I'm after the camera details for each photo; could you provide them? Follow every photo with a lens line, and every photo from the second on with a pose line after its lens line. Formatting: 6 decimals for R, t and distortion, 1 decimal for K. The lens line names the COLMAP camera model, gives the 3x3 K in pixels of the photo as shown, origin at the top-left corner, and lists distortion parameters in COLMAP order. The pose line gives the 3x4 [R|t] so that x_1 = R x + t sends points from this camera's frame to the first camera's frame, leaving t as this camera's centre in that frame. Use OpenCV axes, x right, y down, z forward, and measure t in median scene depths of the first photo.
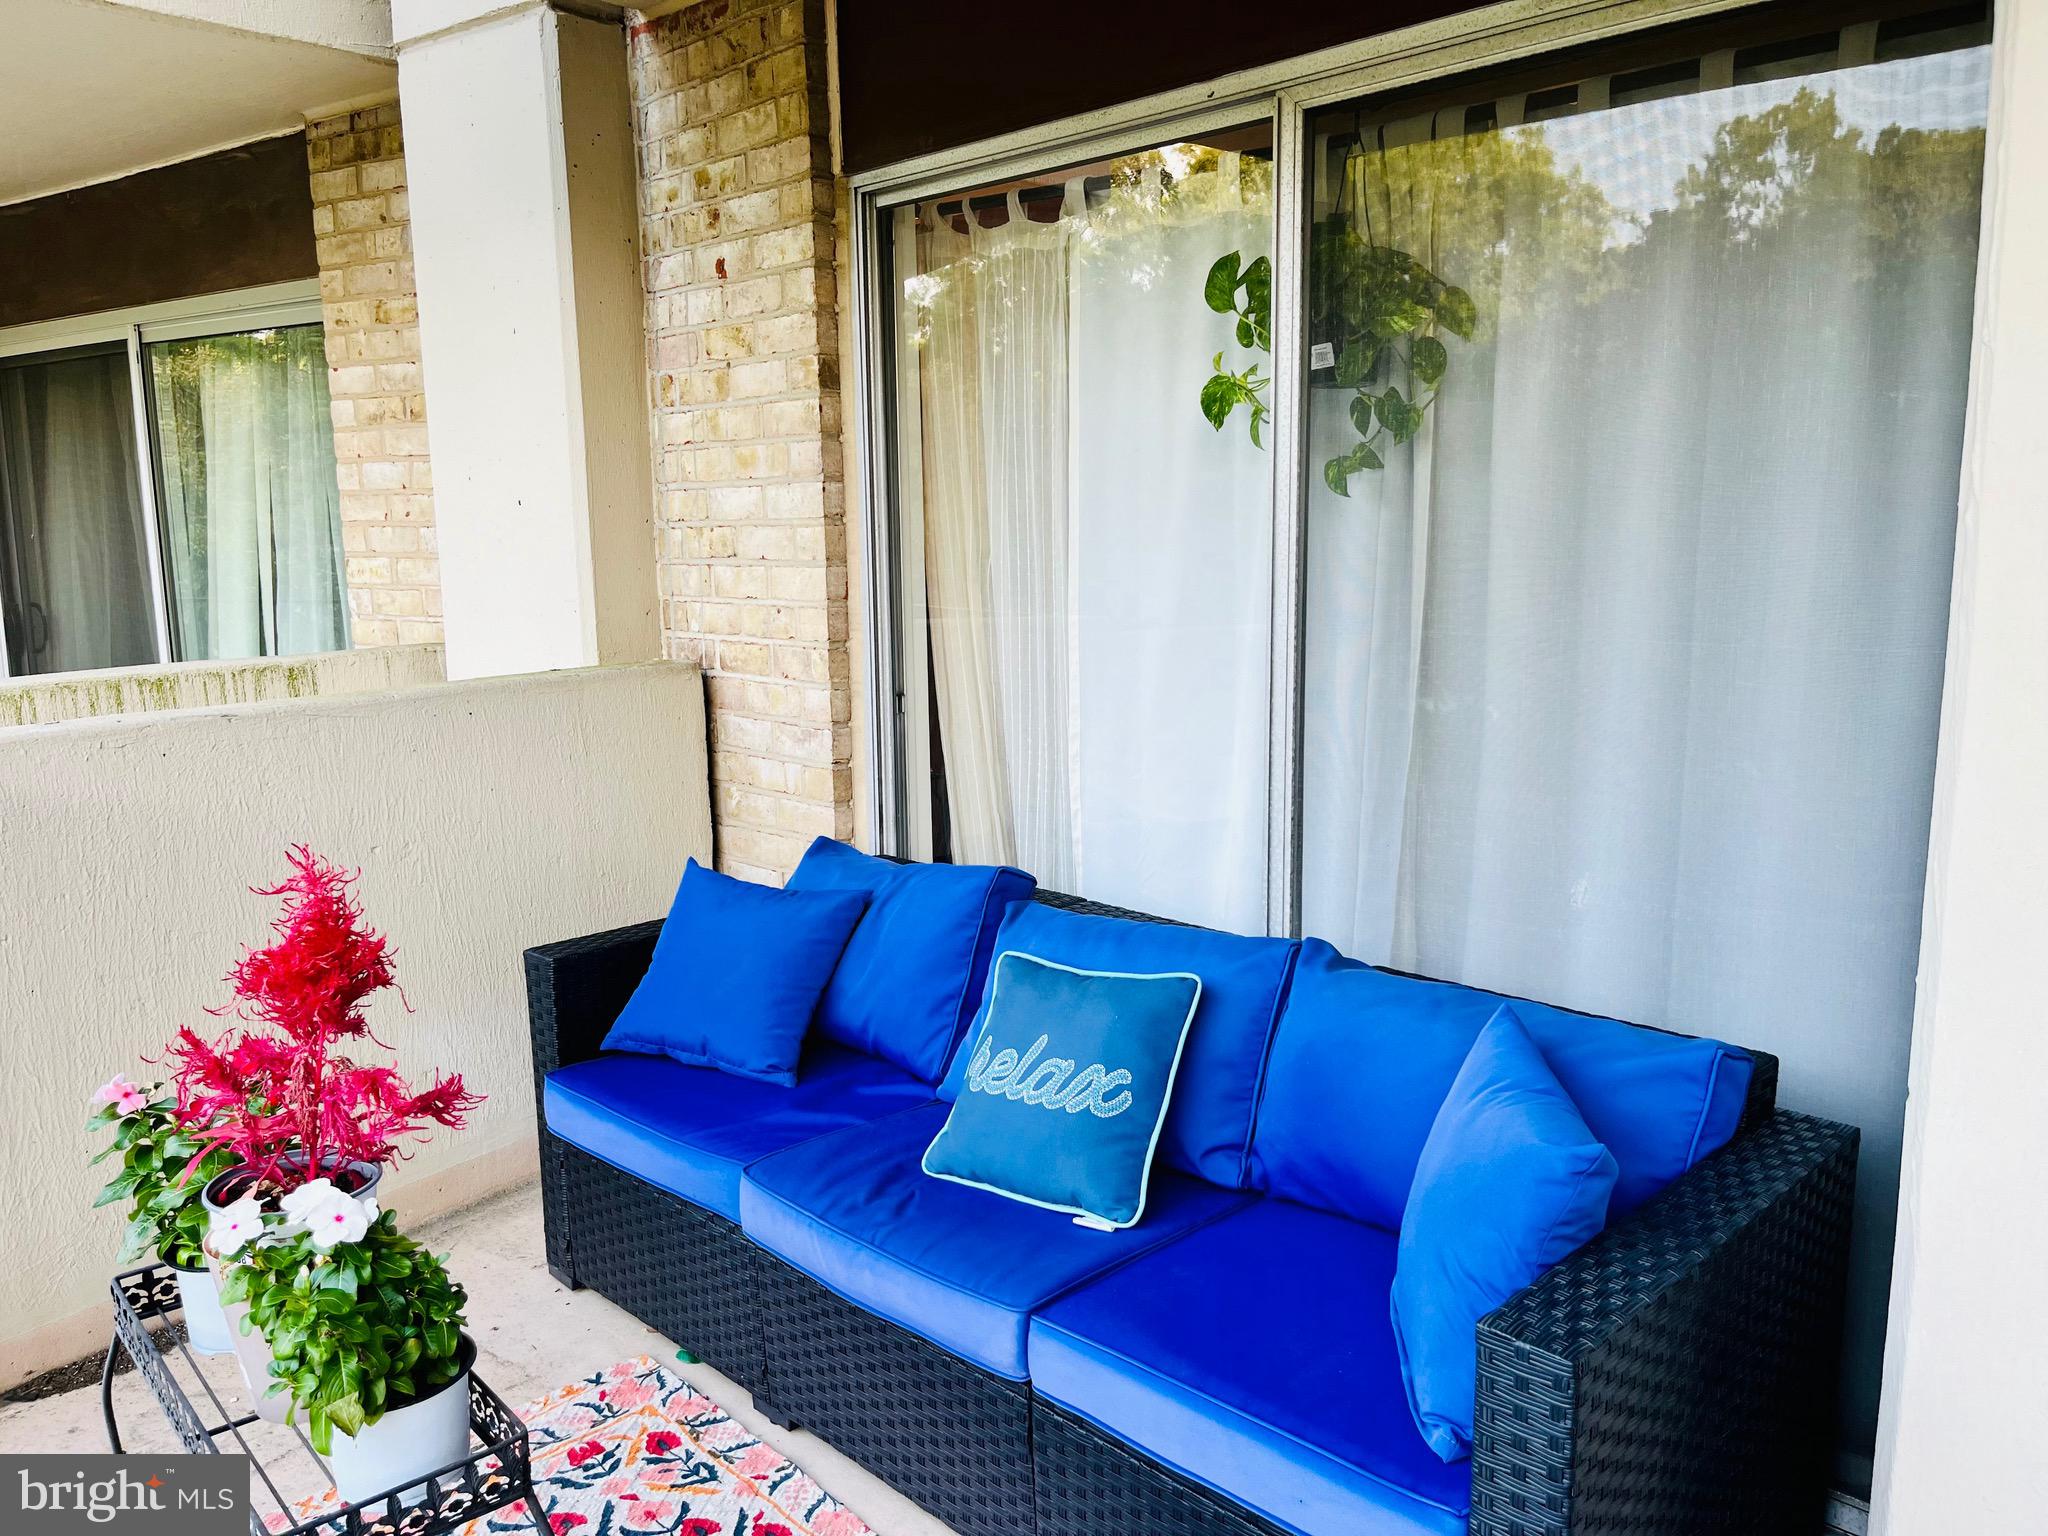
lens RADIAL K [[1550.3, 0, 1036.7], [0, 1550.3, 763.1], [0, 0, 1]] dist [0.049390, -0.045339]
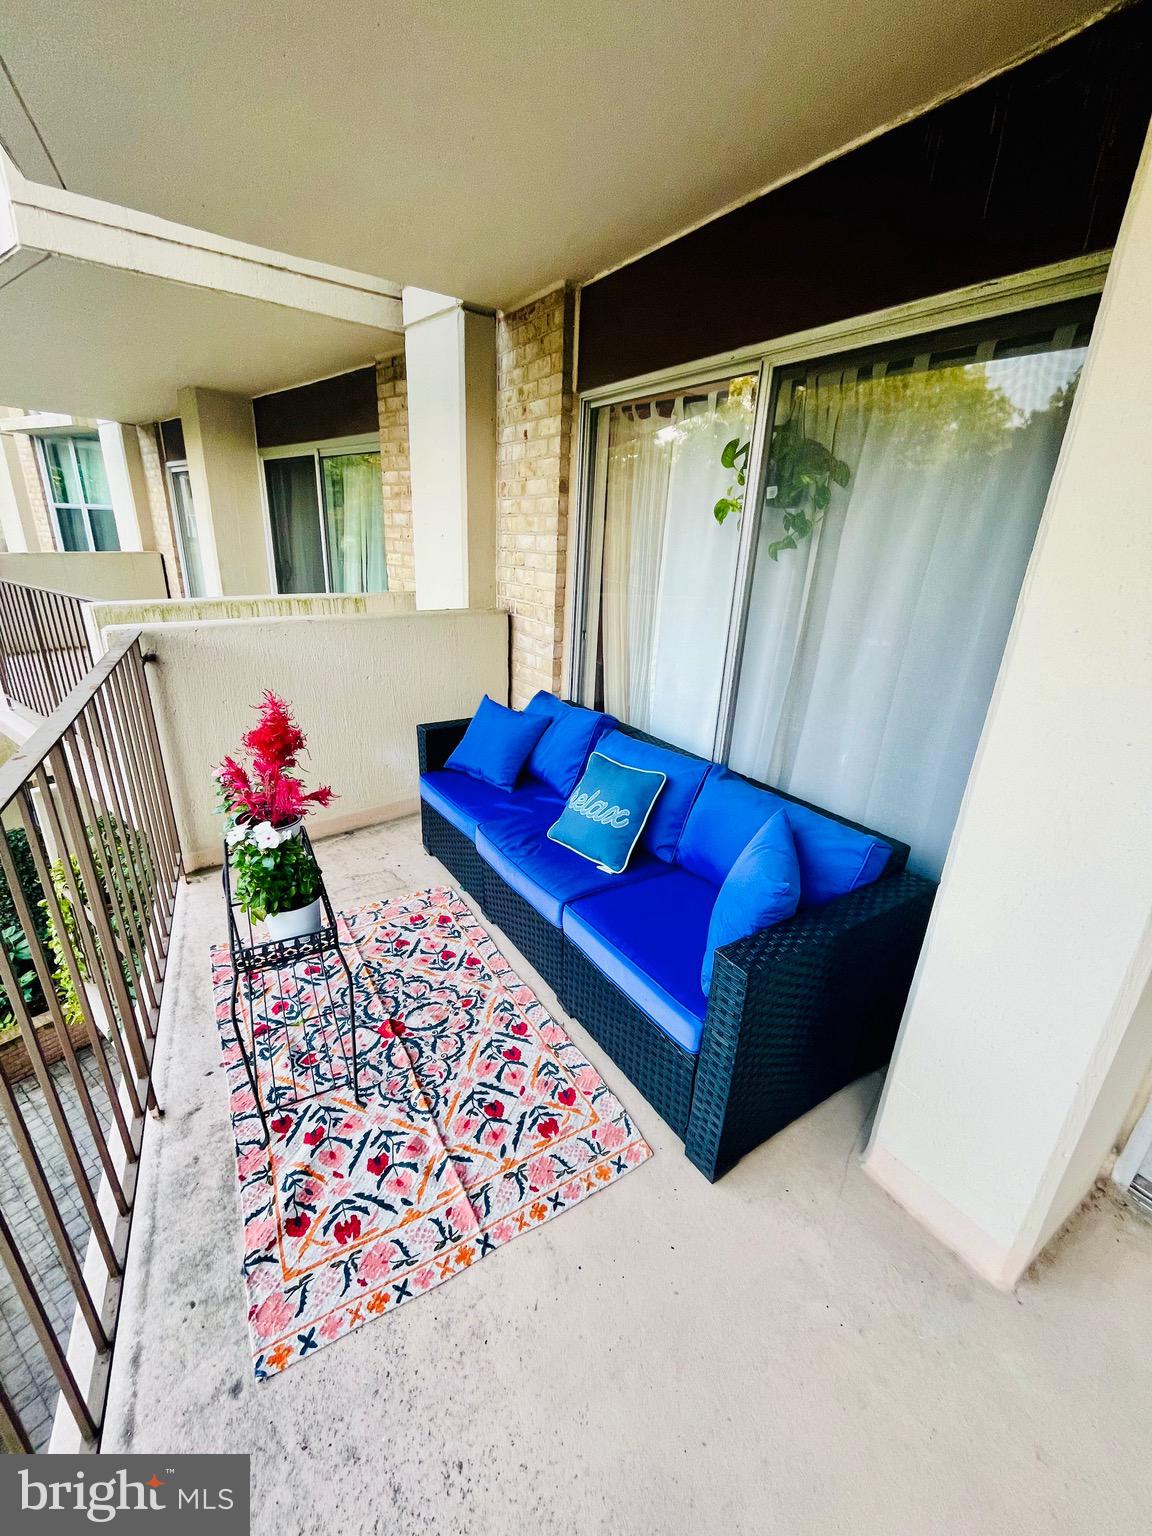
lens RADIAL K [[631.2, 0, 577.8], [0, 631.2, 761.7], [0, 0, 1]] dist [-0.001391, -0.000442]
pose [[0.978060, 0.122430, -0.168553, 0.102571], [-0.090019, 0.978026, 0.188046, -0.036222], [0.187871, -0.168747, 0.967589, 0.051313]]
